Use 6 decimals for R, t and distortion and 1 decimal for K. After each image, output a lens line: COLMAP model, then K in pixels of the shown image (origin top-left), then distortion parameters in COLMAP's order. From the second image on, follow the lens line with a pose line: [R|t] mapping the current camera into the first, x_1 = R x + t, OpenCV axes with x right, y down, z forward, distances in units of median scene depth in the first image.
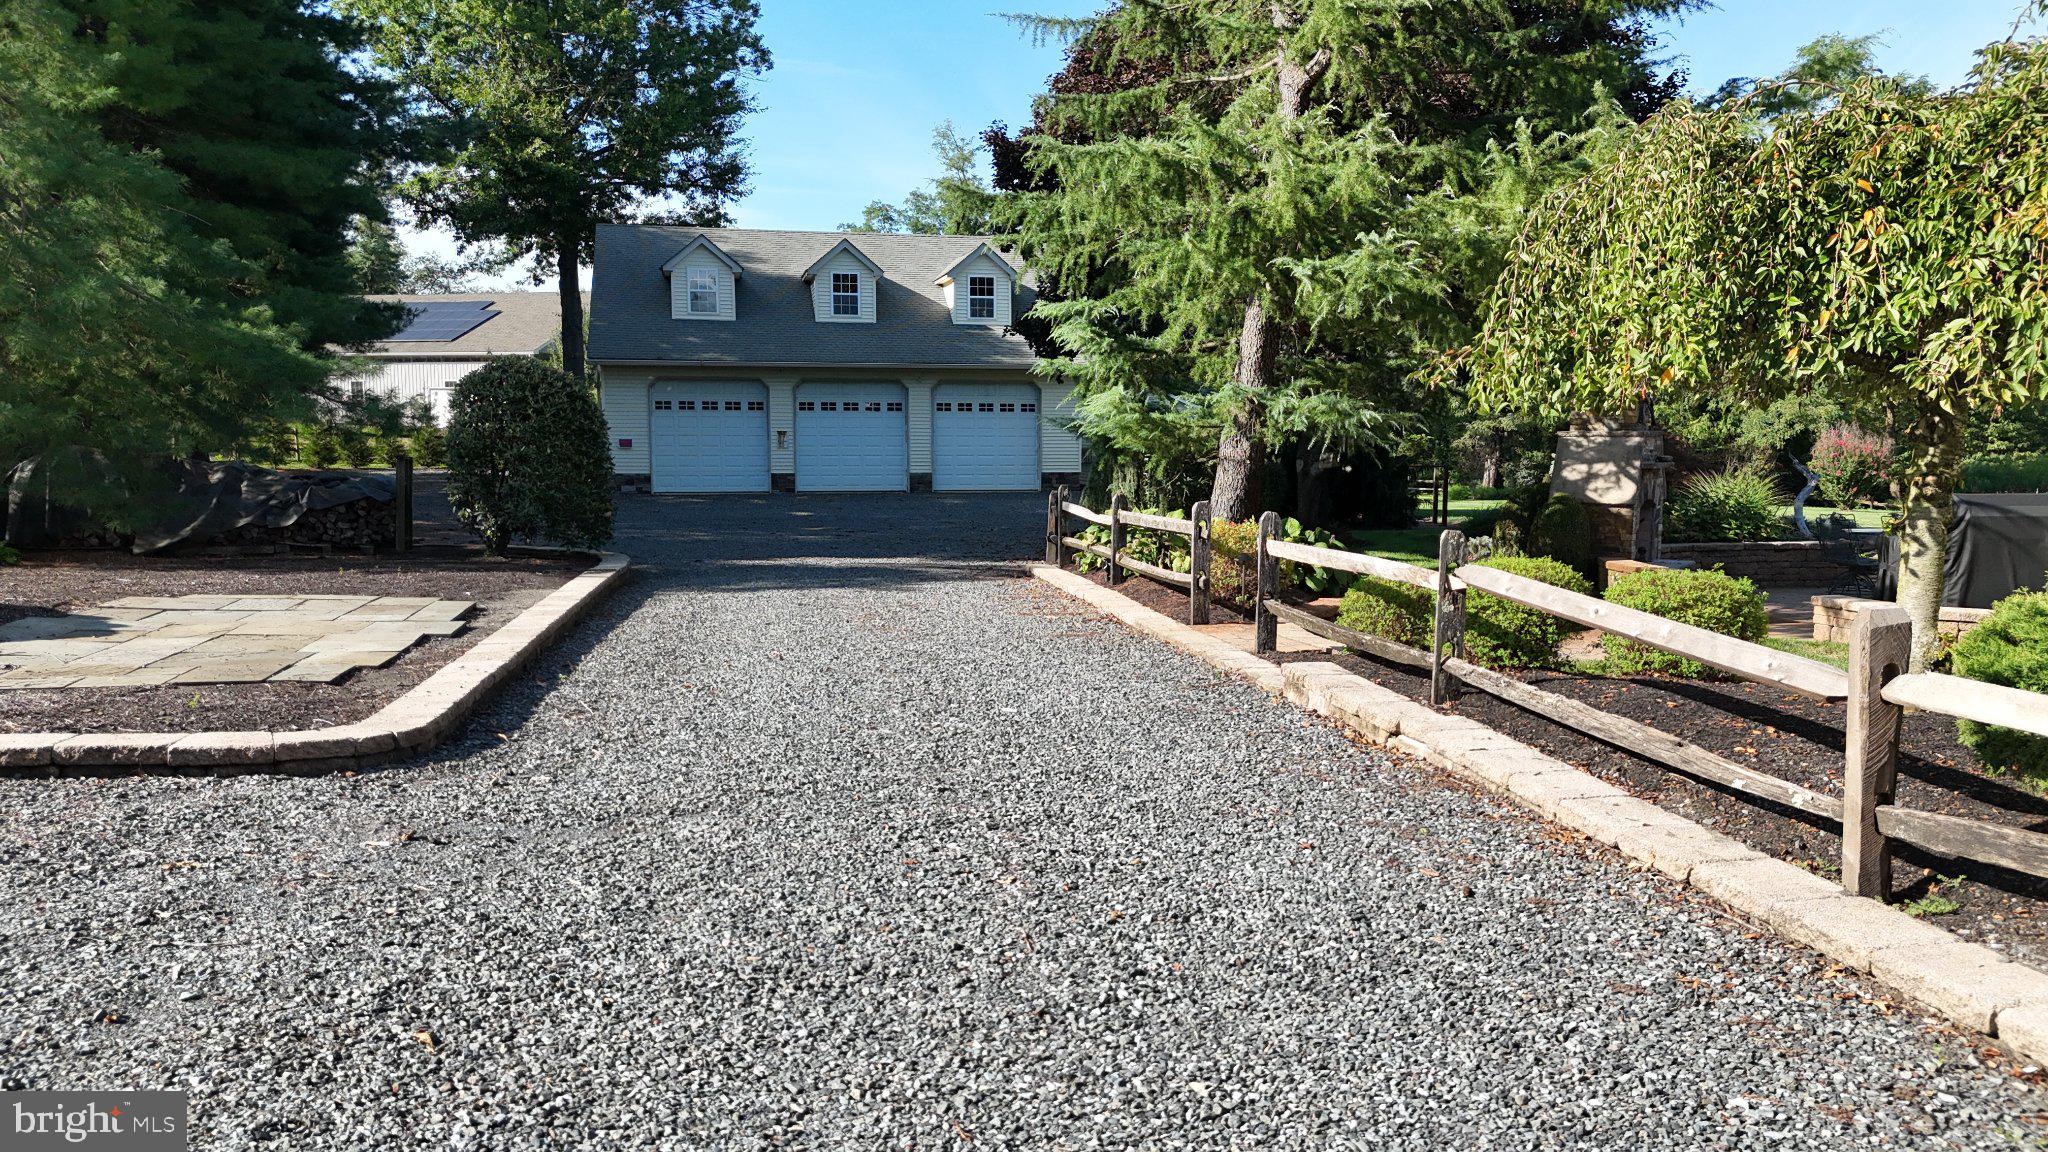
lens RADIAL K [[1531.9, 0, 1020.4], [0, 1531.9, 574.7], [0, 0, 1]] dist [0.067541, -0.069082]
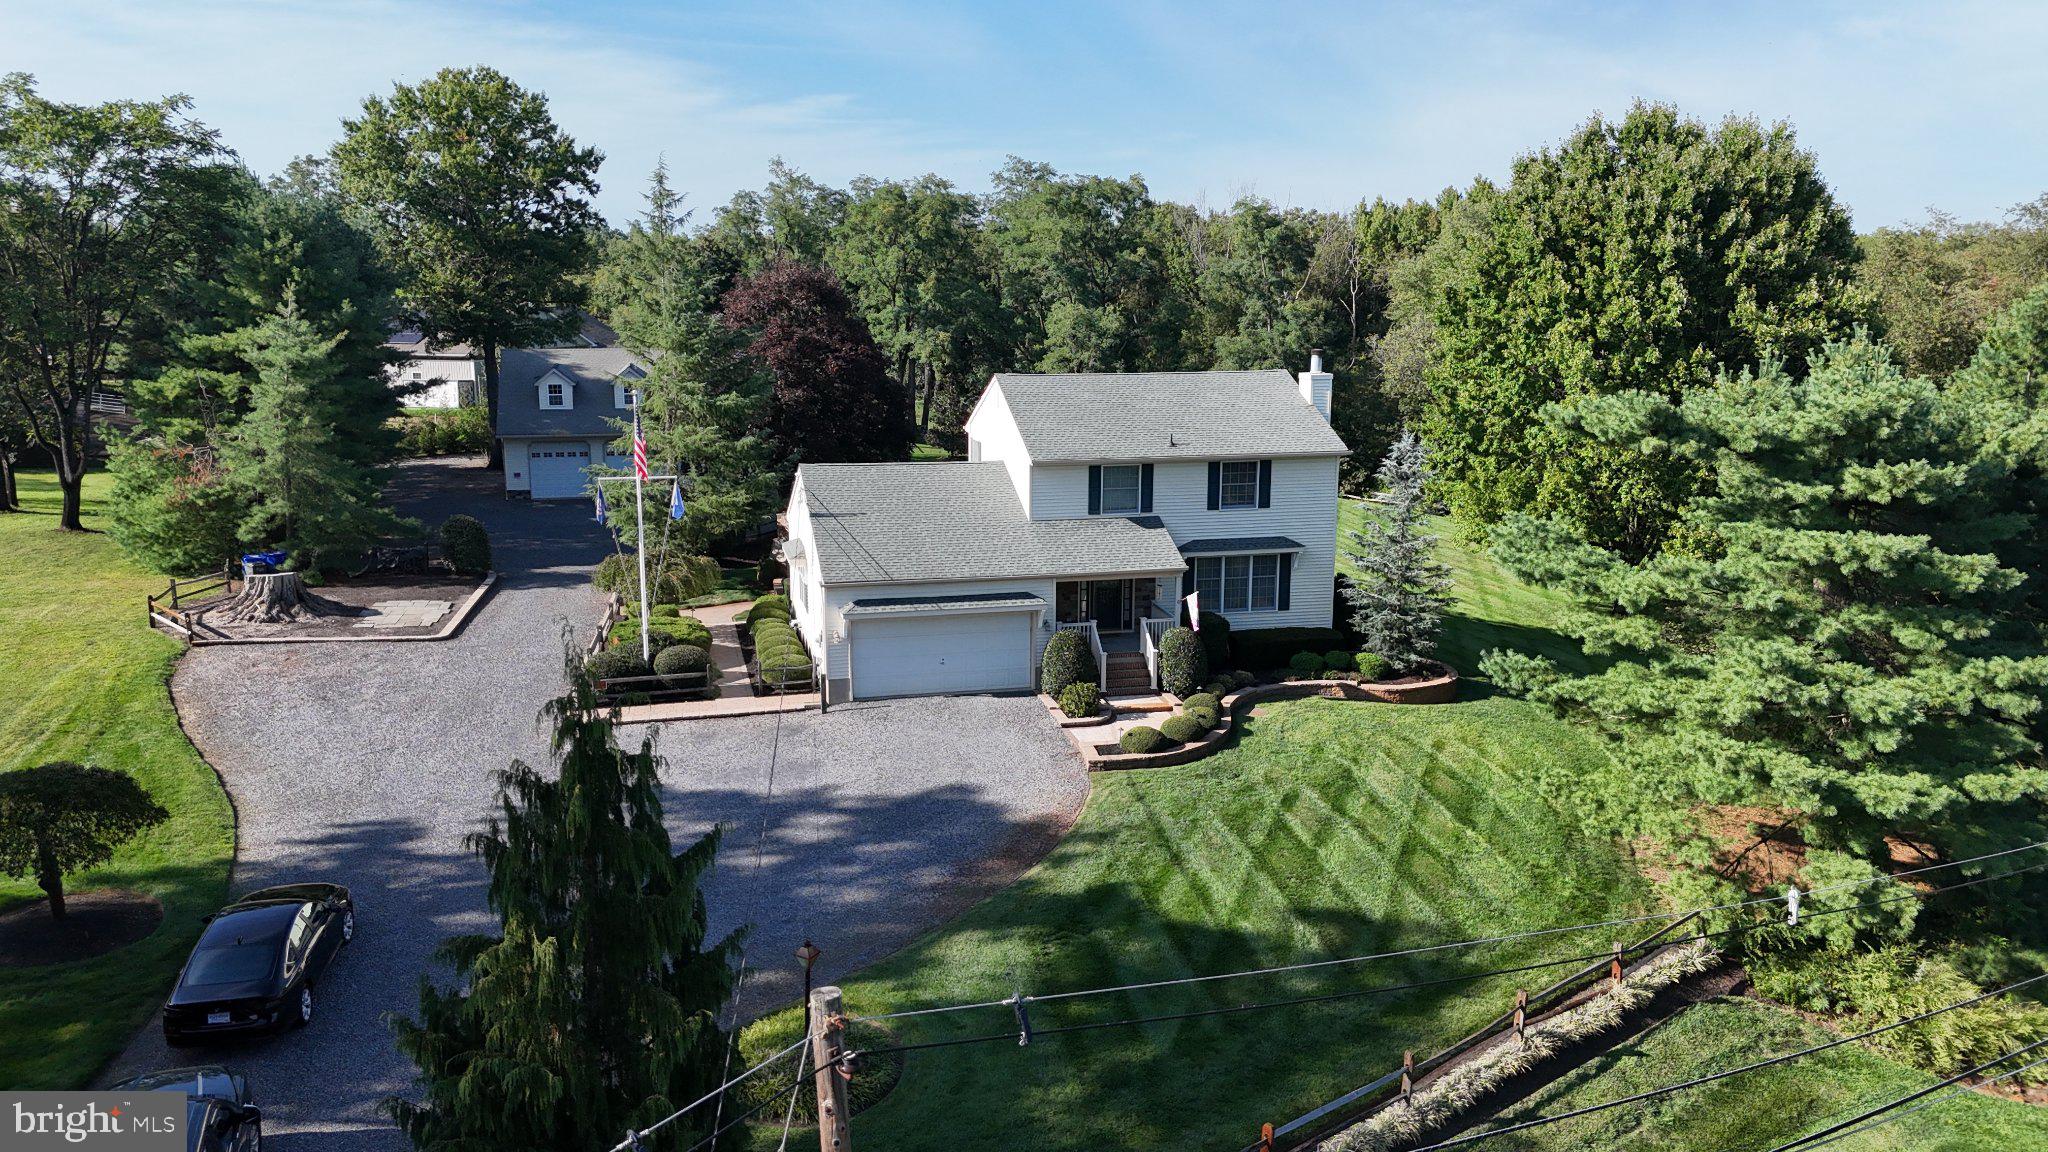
lens RADIAL K [[1531.9, 0, 1023.1], [0, 1531.9, 565.6], [0, 0, 1]] dist [0.067541, -0.069082]
pose [[0.999620, -0.003670, 0.027319, 0.335384], [0.001340, 0.996397, 0.084803, -0.133046], [-0.027532, -0.084735, 0.996023, -0.993884]]
